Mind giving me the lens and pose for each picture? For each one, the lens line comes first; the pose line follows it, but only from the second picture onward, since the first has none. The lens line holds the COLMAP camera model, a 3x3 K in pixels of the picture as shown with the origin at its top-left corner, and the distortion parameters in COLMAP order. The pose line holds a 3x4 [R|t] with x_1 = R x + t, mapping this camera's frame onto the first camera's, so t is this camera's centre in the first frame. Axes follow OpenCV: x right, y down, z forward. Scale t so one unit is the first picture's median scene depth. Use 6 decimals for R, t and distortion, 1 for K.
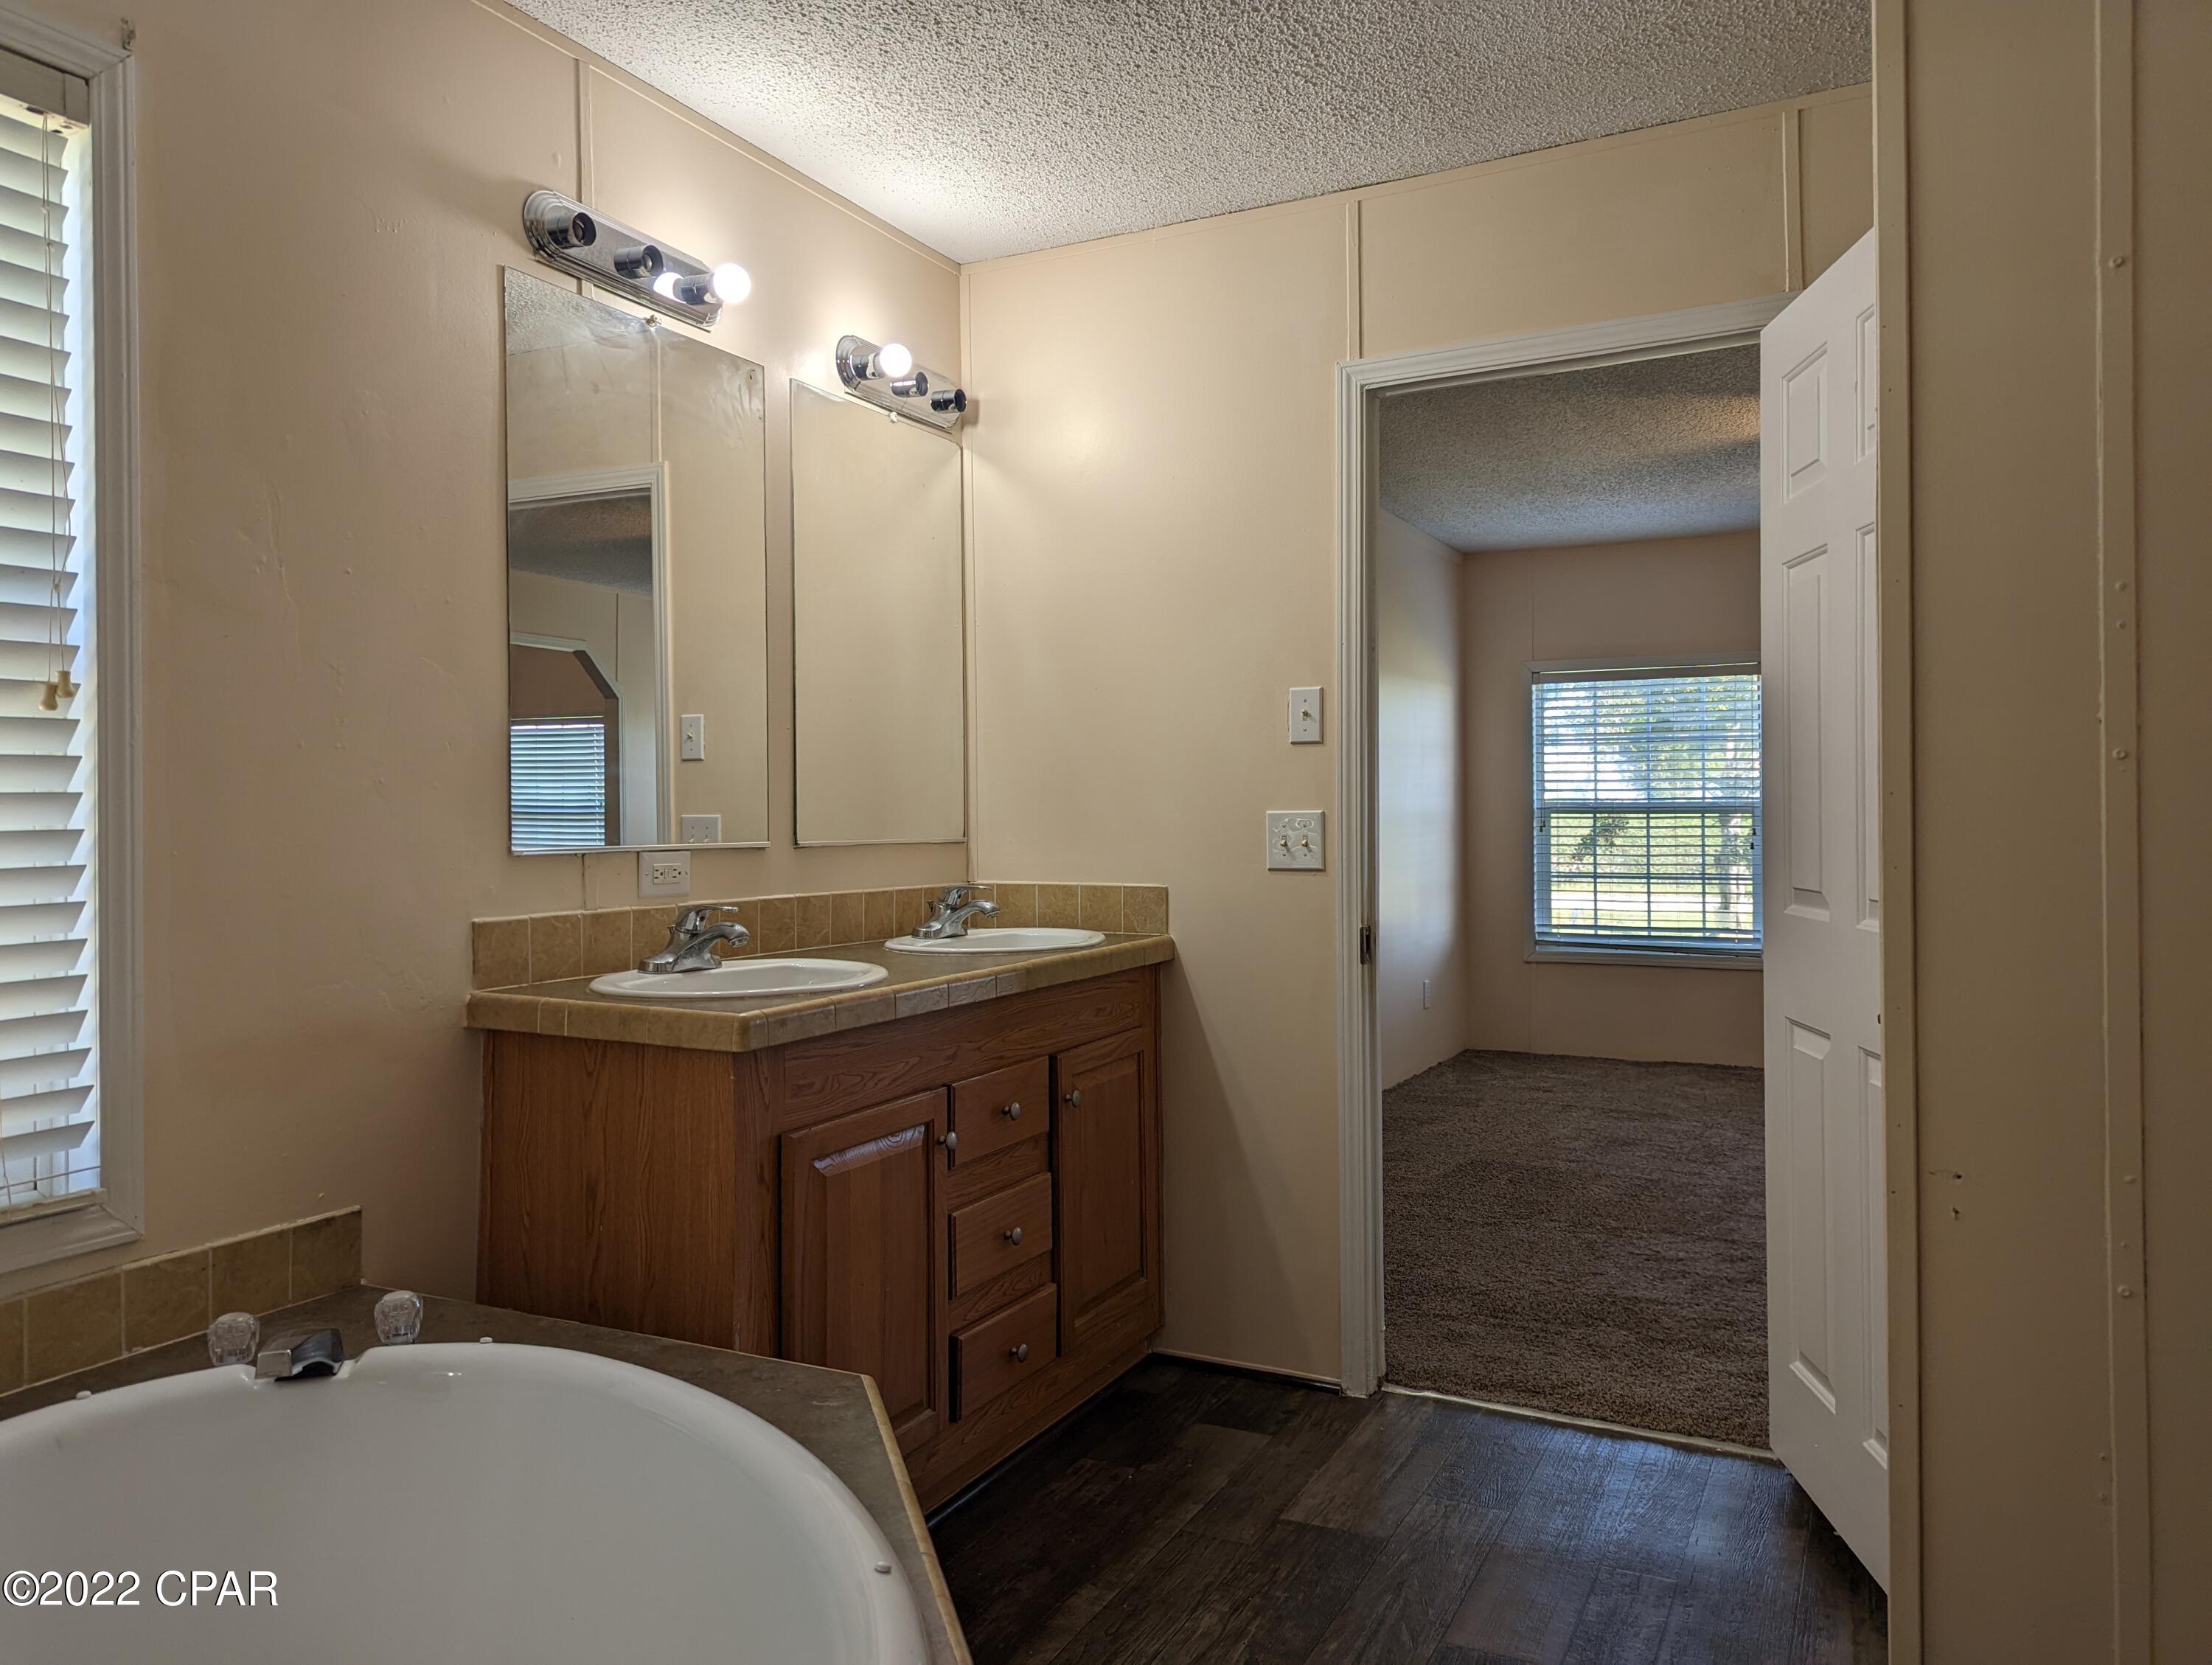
lens RADIAL K [[1556.4, 0, 1108.3], [0, 1556.4, 831.7], [0, 0, 1]] dist [0.065631, -0.058333]
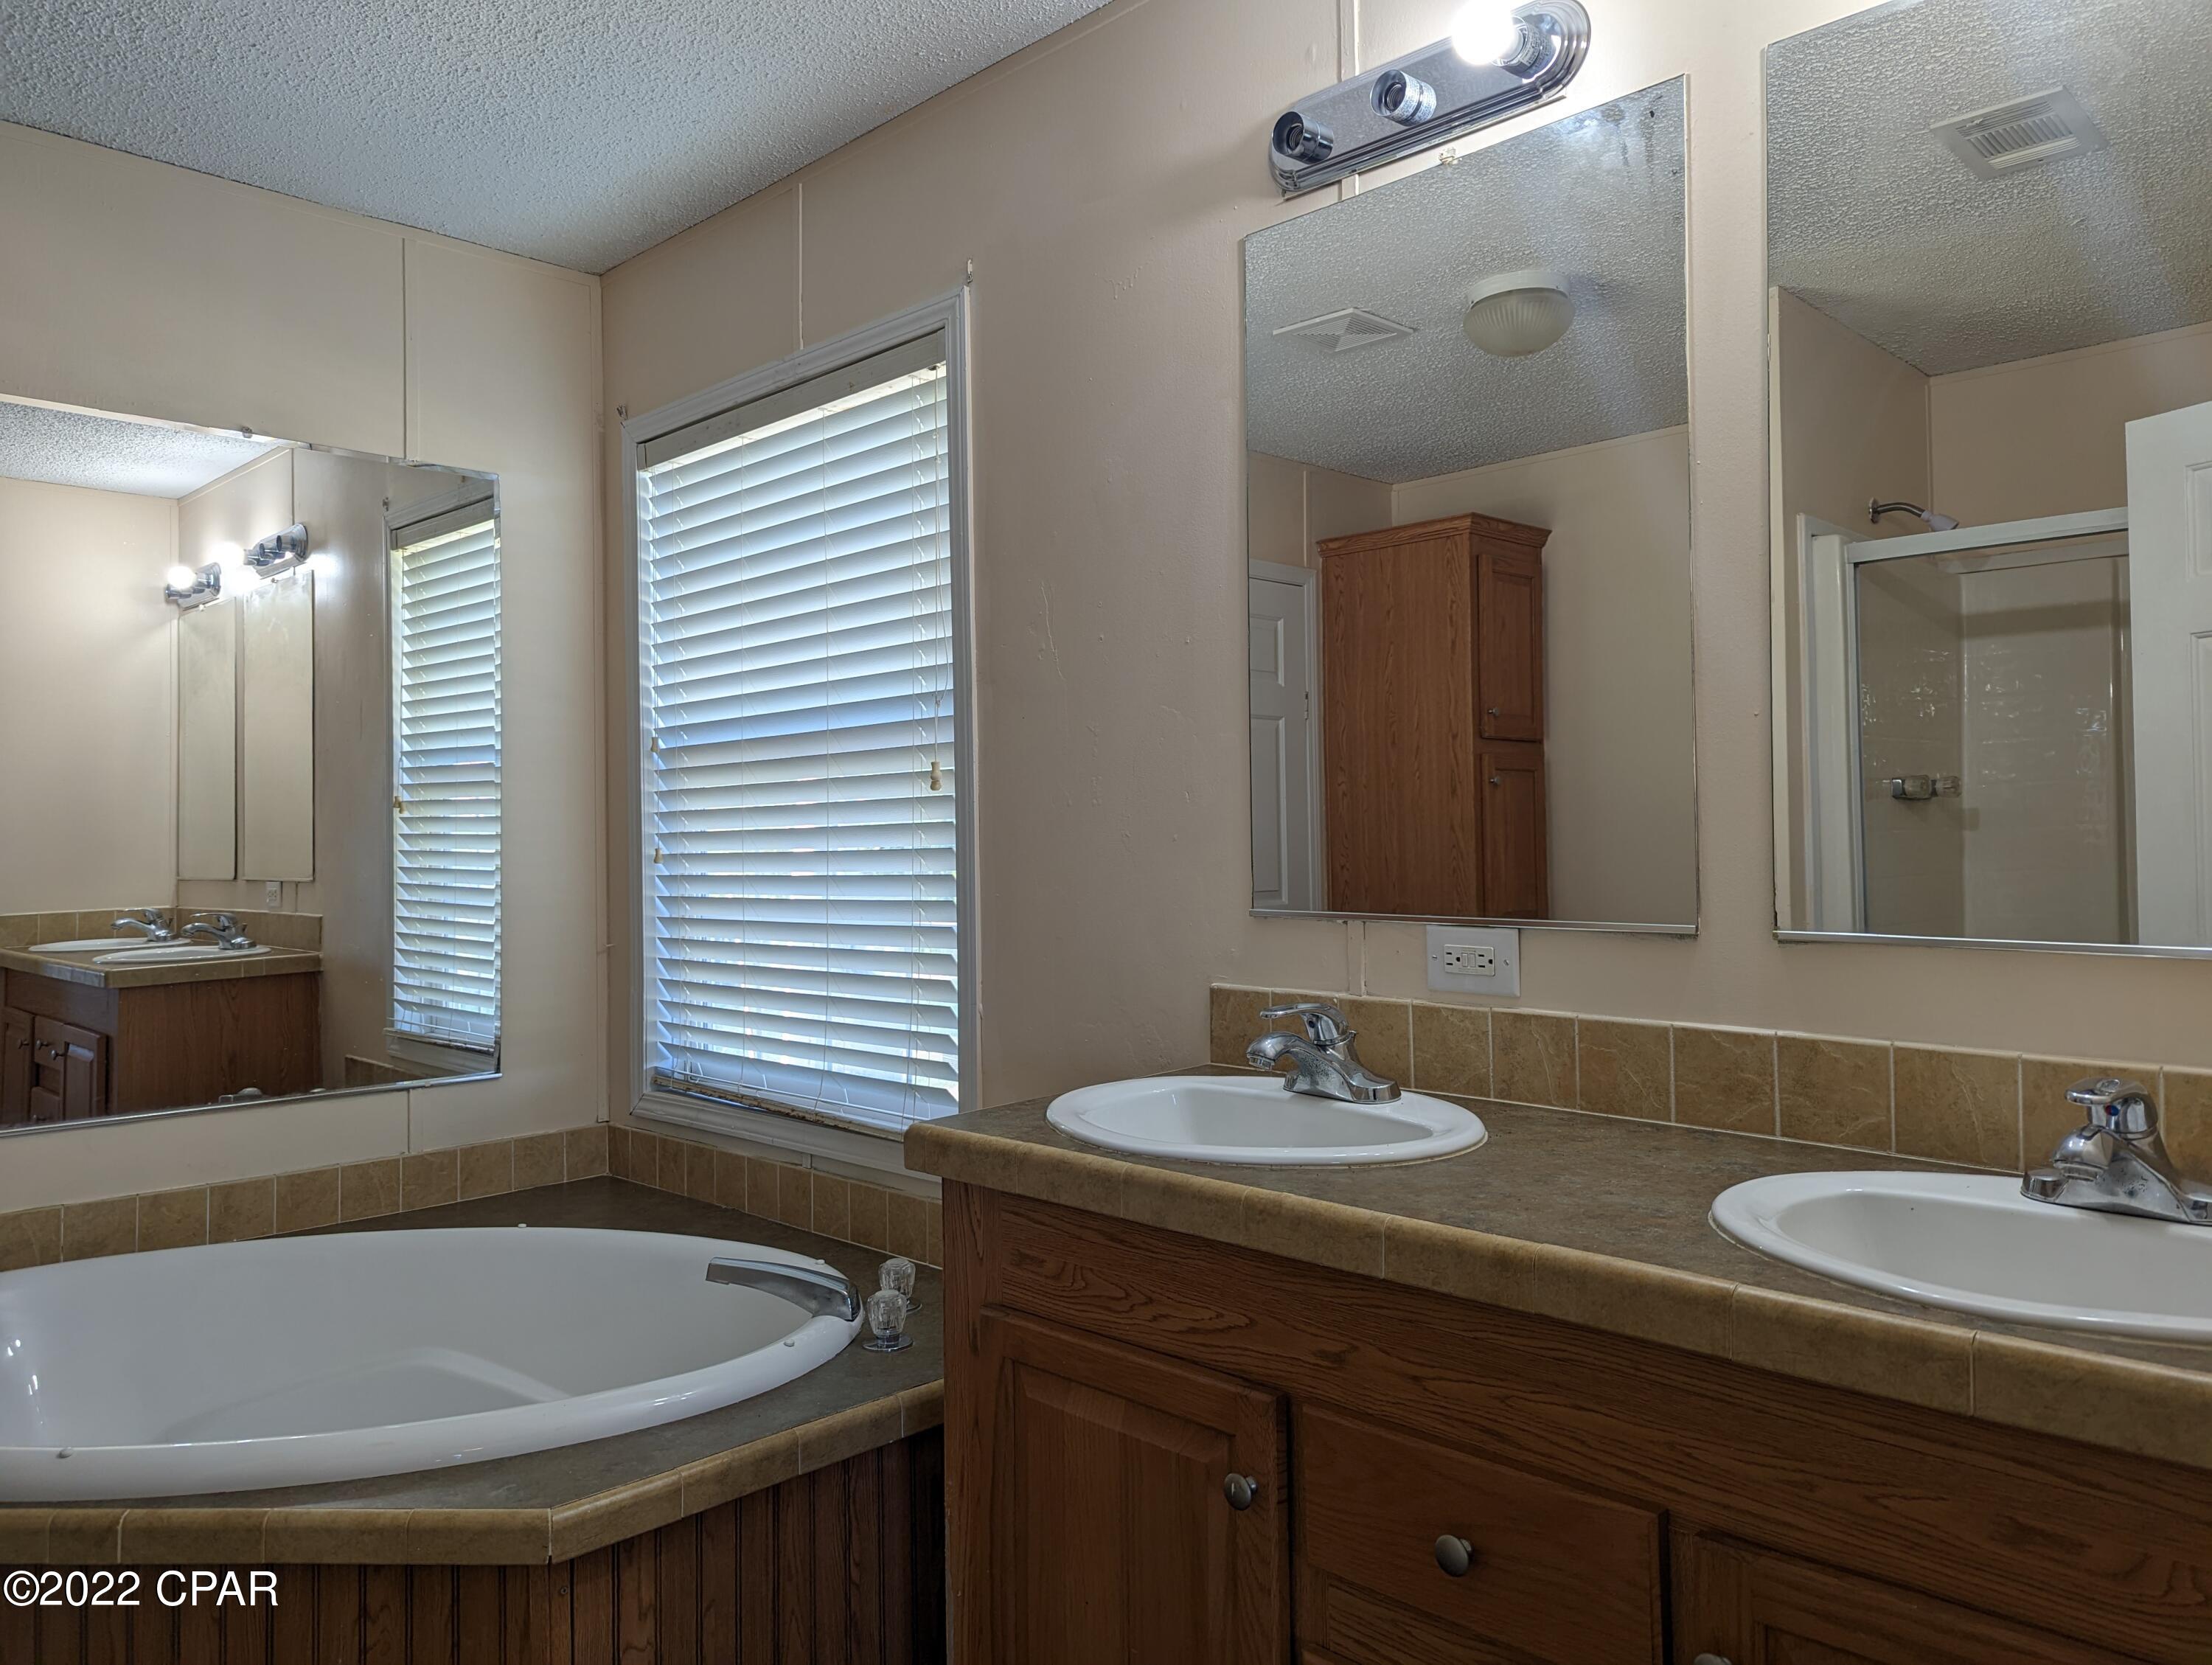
lens RADIAL K [[1556.4, 0, 1107.3], [0, 1556.4, 819.8], [0, 0, 1]] dist [0.065631, -0.058333]
pose [[-0.308668, 0.001994, -0.951168, 0.430763], [0.003047, 0.999995, 0.001108, -0.037063], [0.951165, -0.002556, -0.308672, 1.114260]]
